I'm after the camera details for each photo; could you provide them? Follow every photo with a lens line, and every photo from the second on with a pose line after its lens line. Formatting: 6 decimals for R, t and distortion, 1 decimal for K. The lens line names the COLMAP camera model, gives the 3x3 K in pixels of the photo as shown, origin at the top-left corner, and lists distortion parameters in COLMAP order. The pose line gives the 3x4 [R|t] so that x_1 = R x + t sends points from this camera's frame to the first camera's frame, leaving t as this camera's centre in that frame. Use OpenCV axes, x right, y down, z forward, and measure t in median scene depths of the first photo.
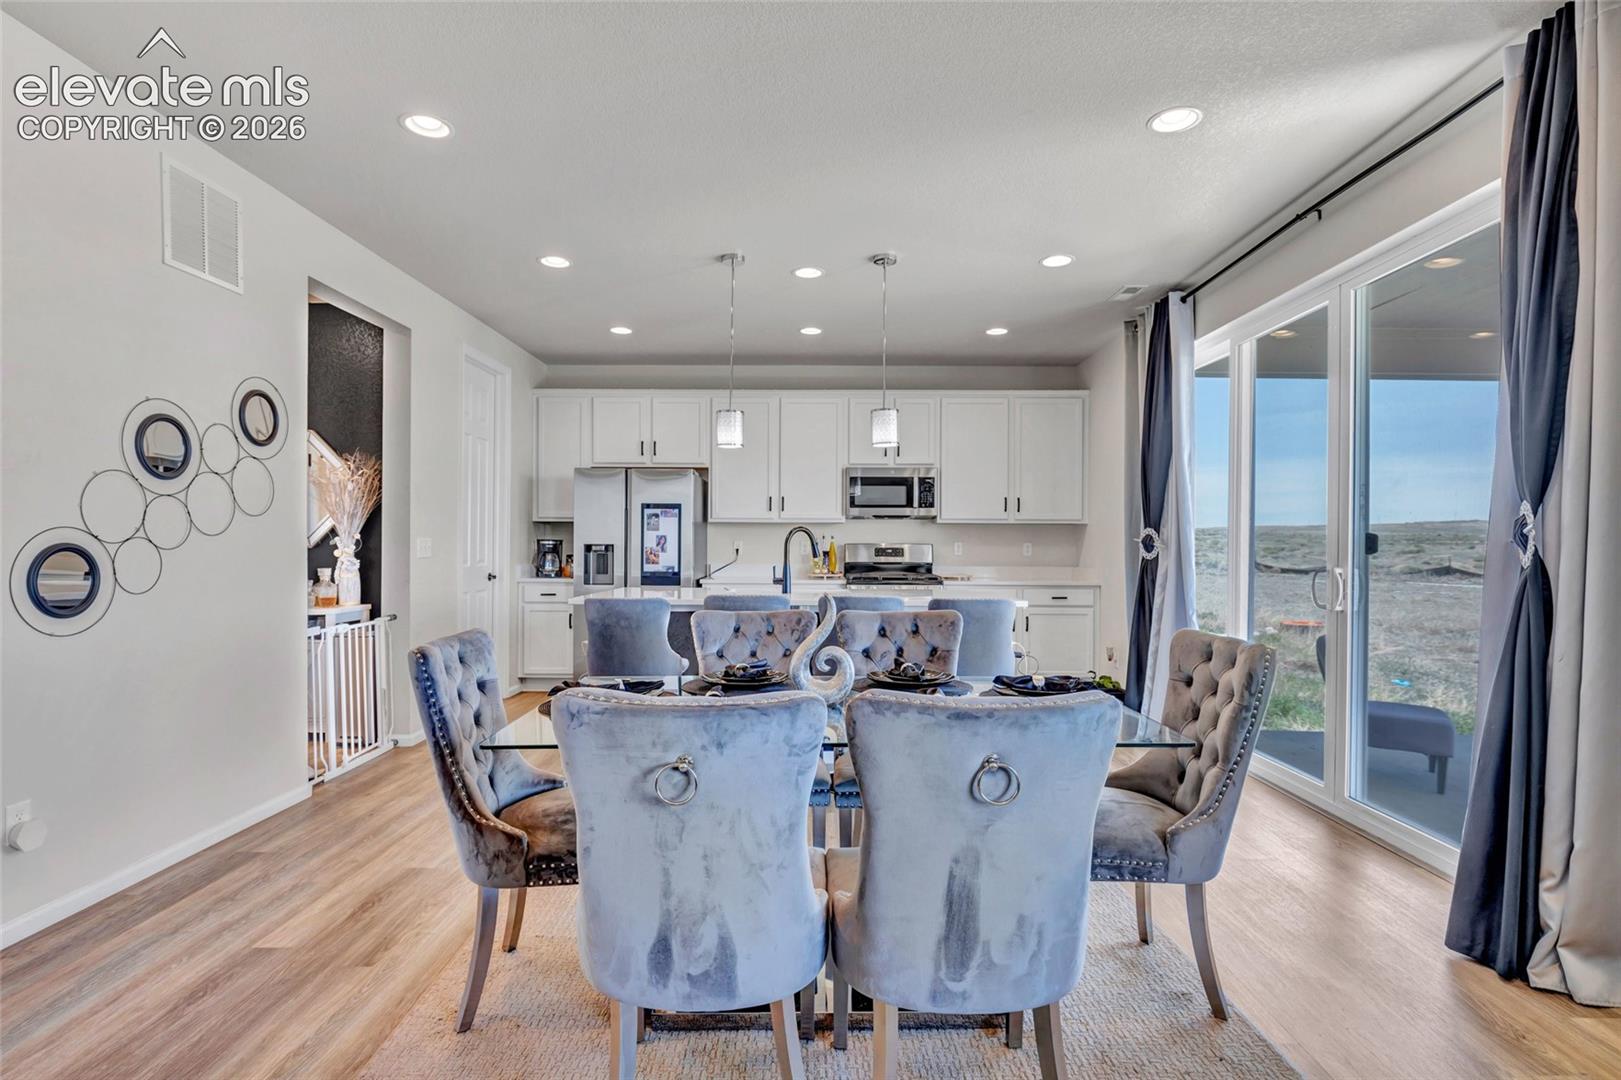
lens RADIAL K [[807.3, 0, 817.0], [0, 807.3, 545.1], [0, 0, 1]] dist [-0.001606, 0.000086]
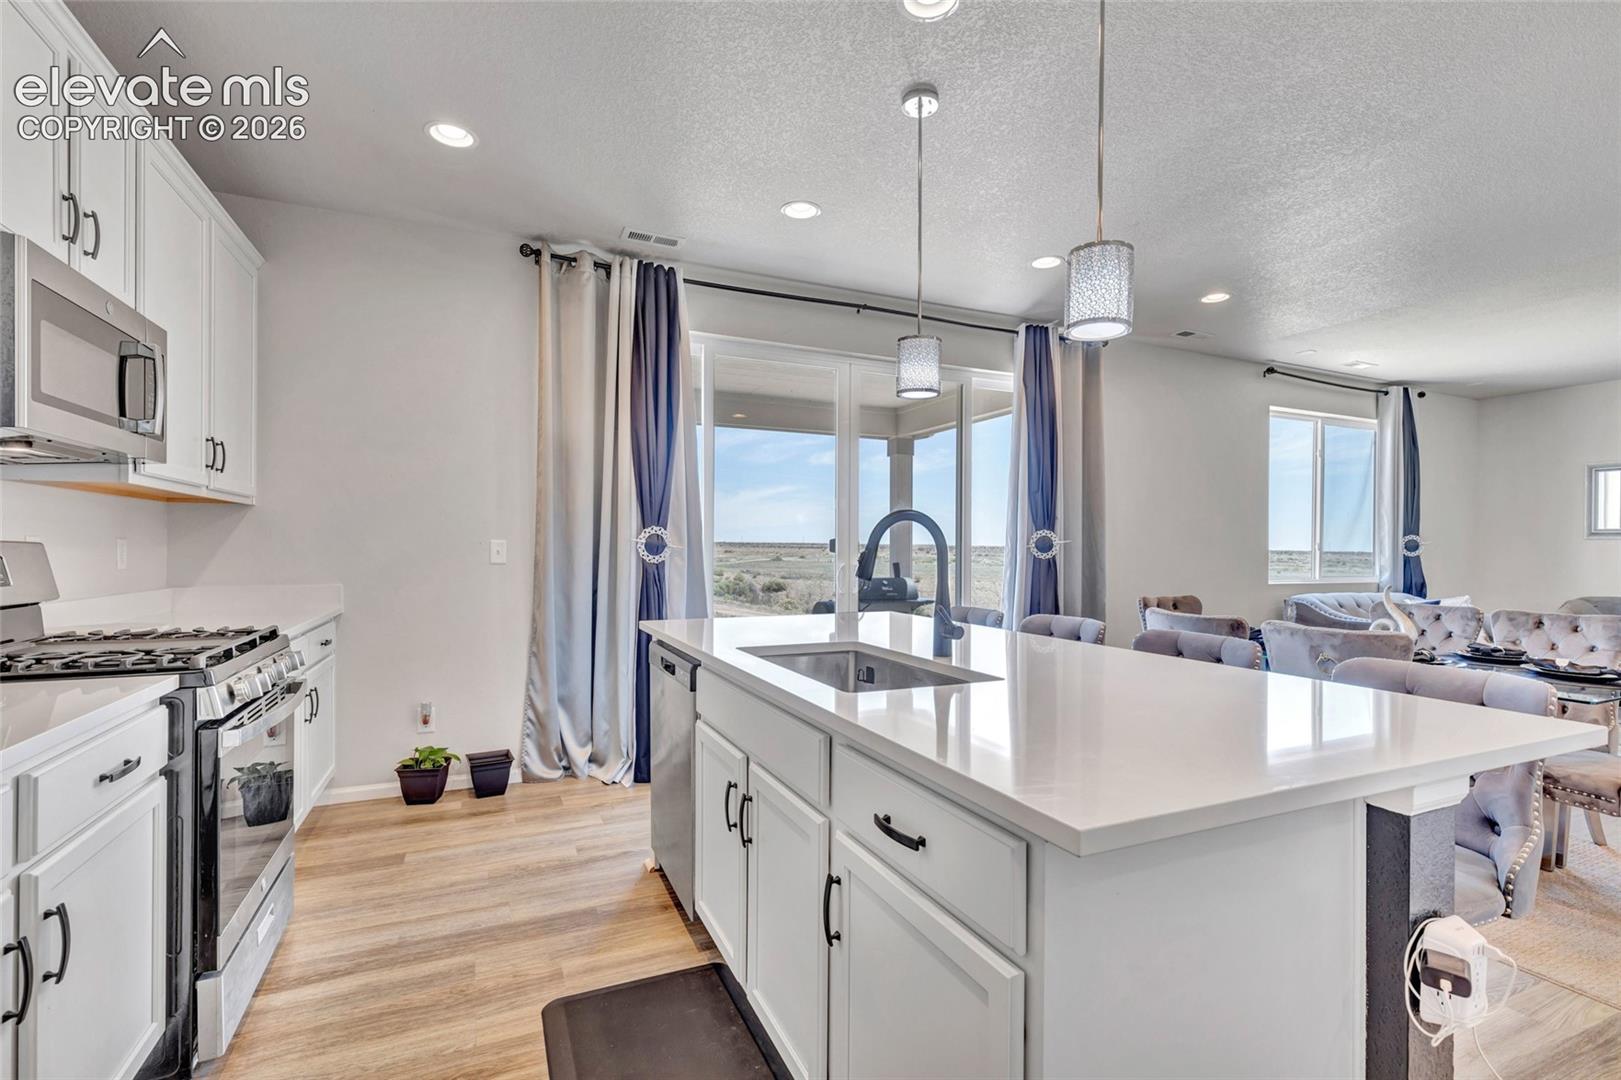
lens RADIAL K [[749.0, 0, 811.5], [0, 749.0, 548.6], [0, 0, 1]] dist [0.001011, 0.000233]
pose [[-0.408500, -0.011627, 0.912684, -0.320302], [-0.011676, 0.999904, 0.007512, -0.003499], [-0.912684, -0.007588, -0.408596, 0.966960]]
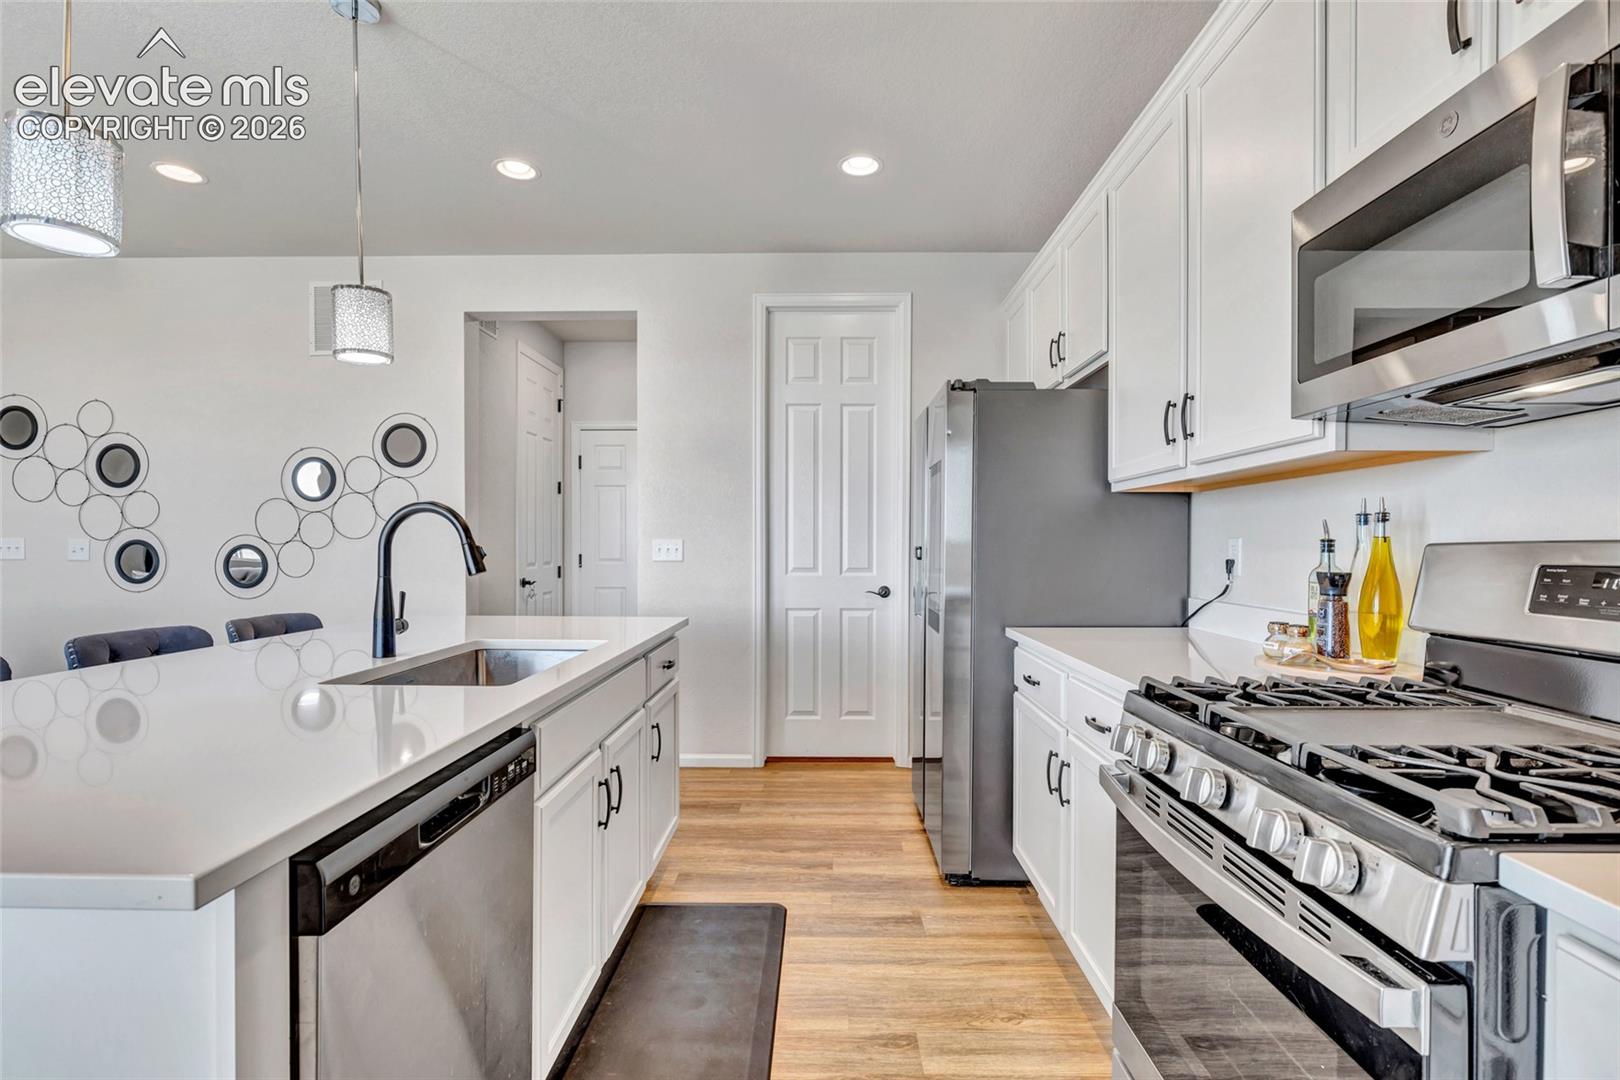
lens RADIAL K [[767.3, 0, 816.3], [0, 767.3, 546.4], [0, 0, 1]] dist [-0.000628, -0.000380]
pose [[-0.014416, -0.001500, -0.999895, 0.289048], [-0.003658, 0.999992, -0.001448, -0.000033], [0.999889, 0.003637, -0.014421, 0.962109]]
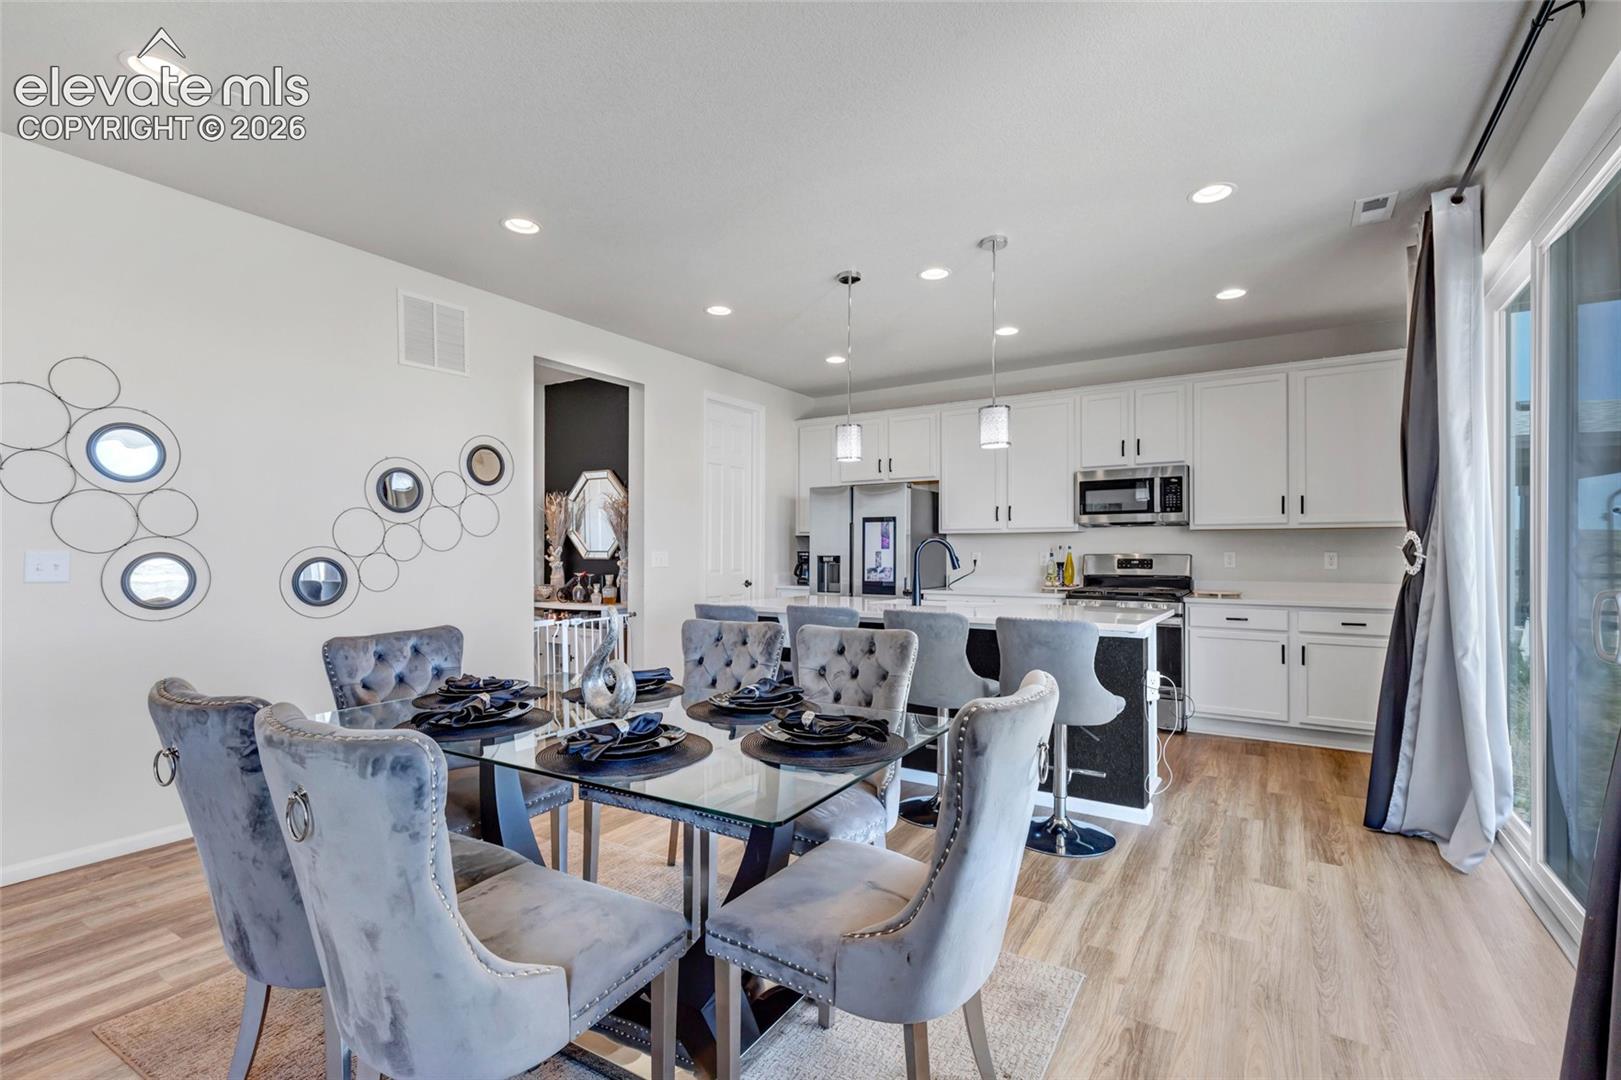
lens RADIAL K [[743.5, 0, 808.4], [0, 743.5, 549.2], [0, 0, 1]] dist [0.002873, -0.000254]
pose [[0.843258, -0.008129, -0.537447, 0.260559], [0.003138, 0.999943, -0.010201, 0.000127], [0.537499, 0.006915, 0.843236, 0.132539]]
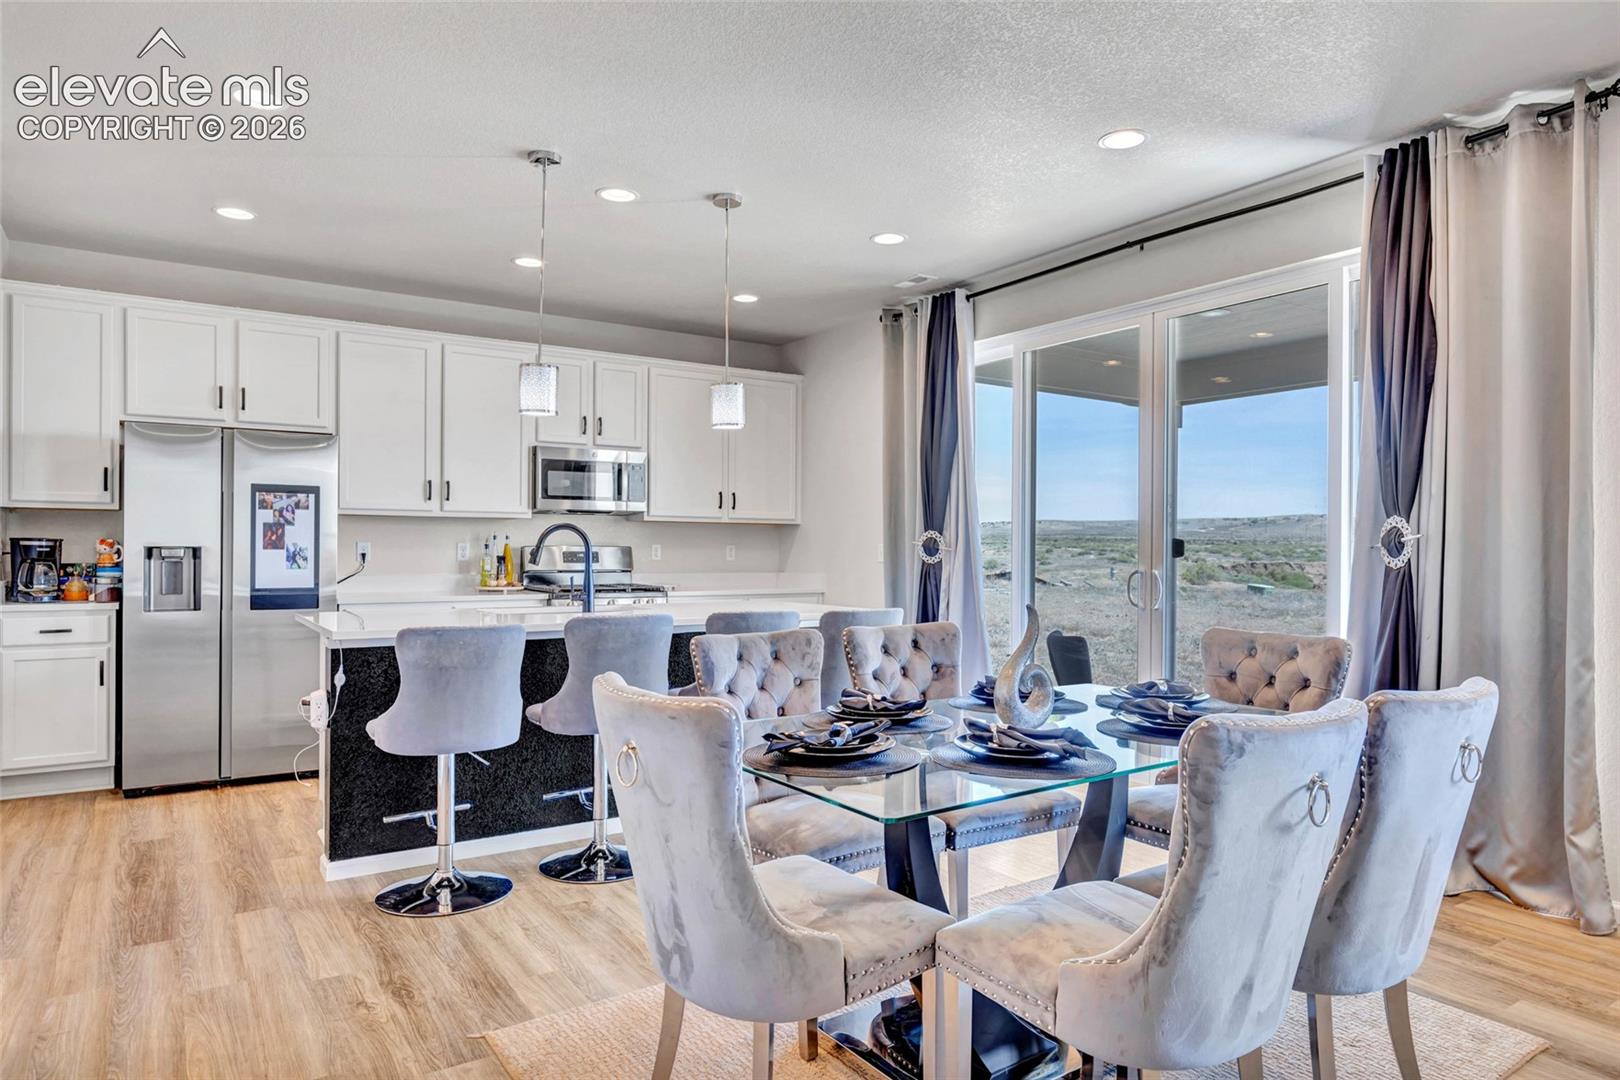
lens RADIAL K [[990.1, 0, 828.4], [0, 990.1, 548.6], [0, 0, 1]] dist [-0.001928, 0.000176]
pose [[0.828250, -0.000478, 0.560358, -0.288226], [-0.001135, 0.999996, 0.002530, -0.002289], [-0.560357, -0.002732, 0.828247, 0.078119]]
